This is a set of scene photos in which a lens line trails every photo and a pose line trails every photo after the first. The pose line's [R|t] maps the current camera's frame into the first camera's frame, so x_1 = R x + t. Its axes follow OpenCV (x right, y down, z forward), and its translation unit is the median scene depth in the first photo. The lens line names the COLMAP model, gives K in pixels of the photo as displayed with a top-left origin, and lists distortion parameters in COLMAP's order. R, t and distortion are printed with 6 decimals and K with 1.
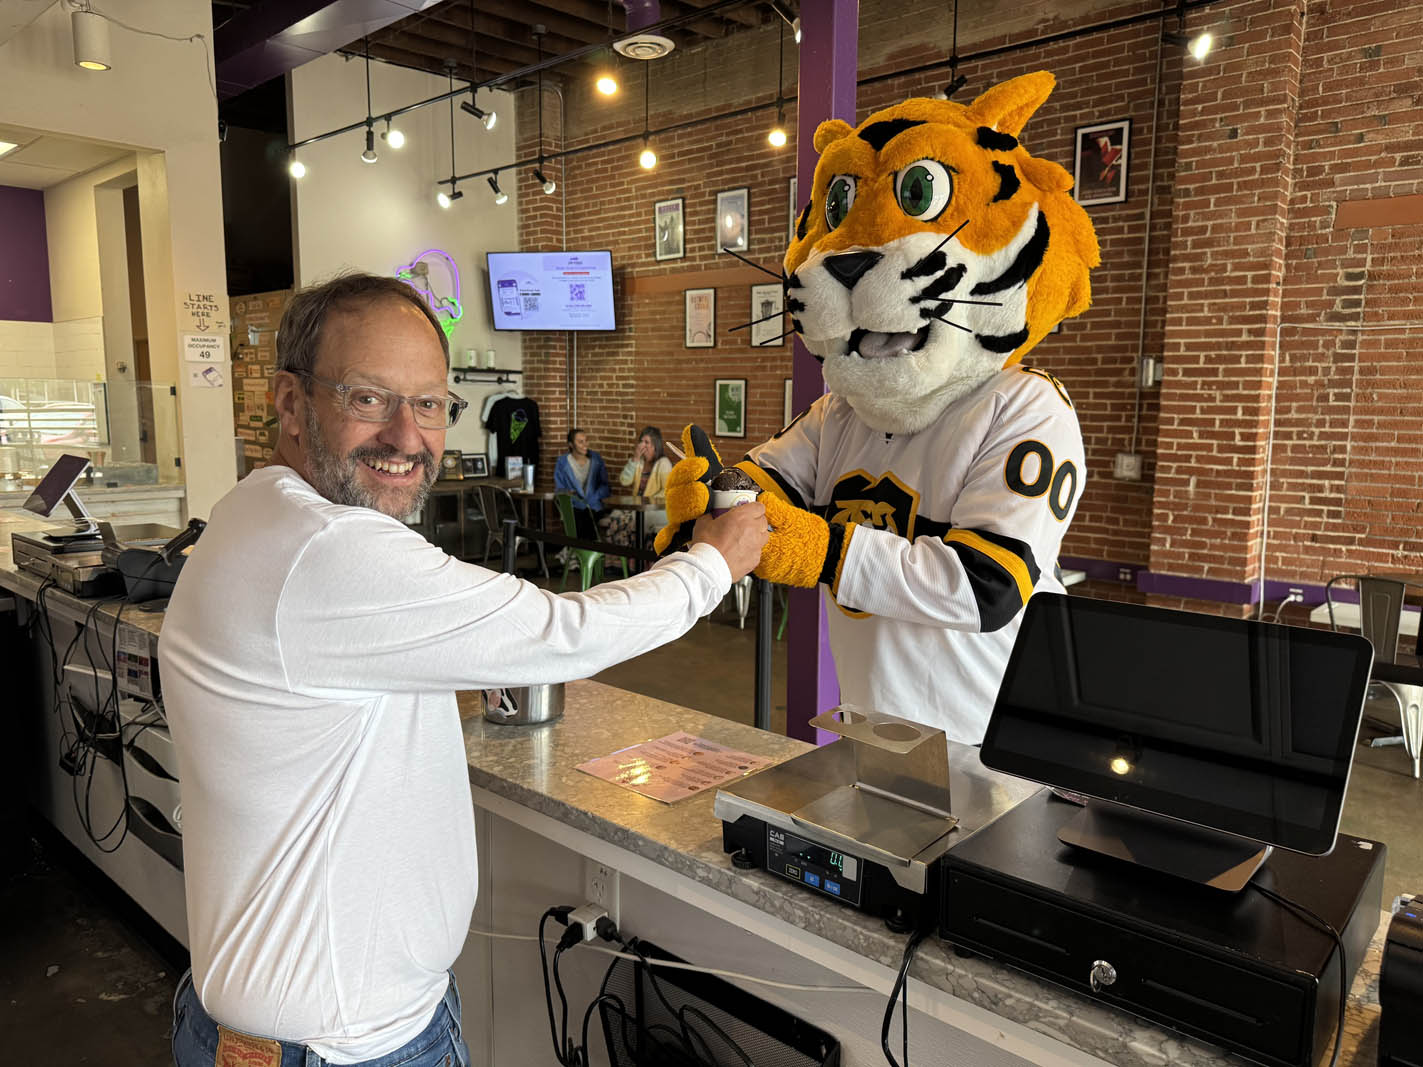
lens RADIAL K [[1042.8, 0, 712.4], [0, 1042.8, 562.2], [0, 0, 1]] dist [0.041705, -0.048066]
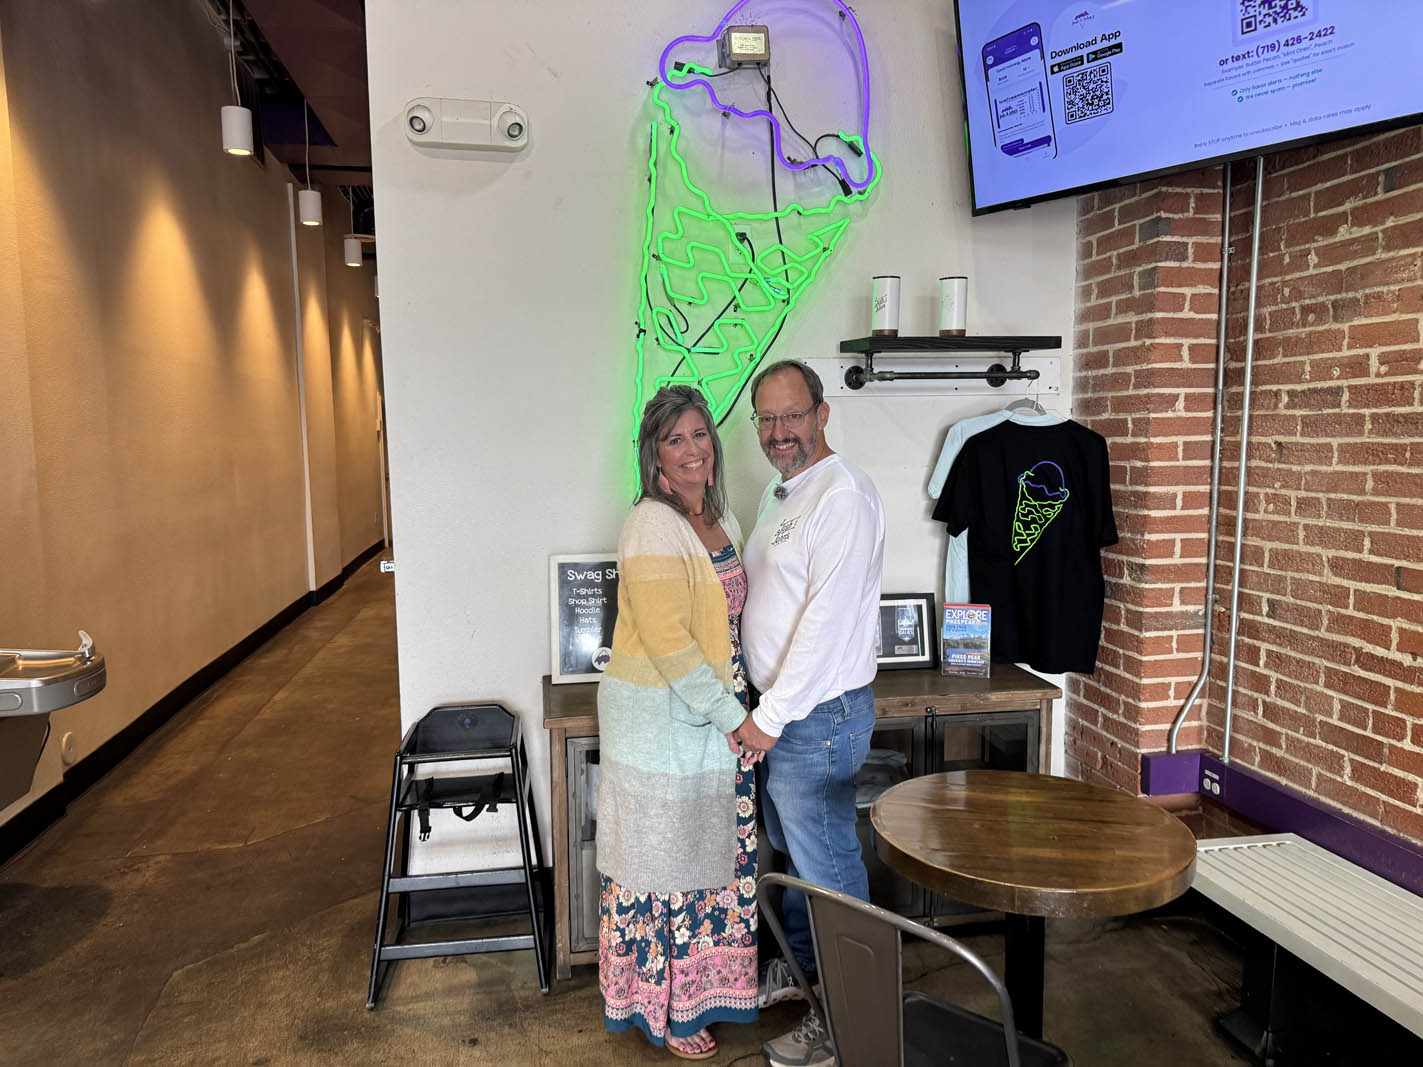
lens RADIAL K [[1042.8, 0, 712.4], [0, 1042.8, 562.2], [0, 0, 1]] dist [0.041705, -0.048066]
pose [[0.812776, 0.048341, -0.580567, -0.080855], [-0.066377, 0.997746, -0.009848, -0.105519], [0.578783, 0.046541, 0.814153, 0.684318]]
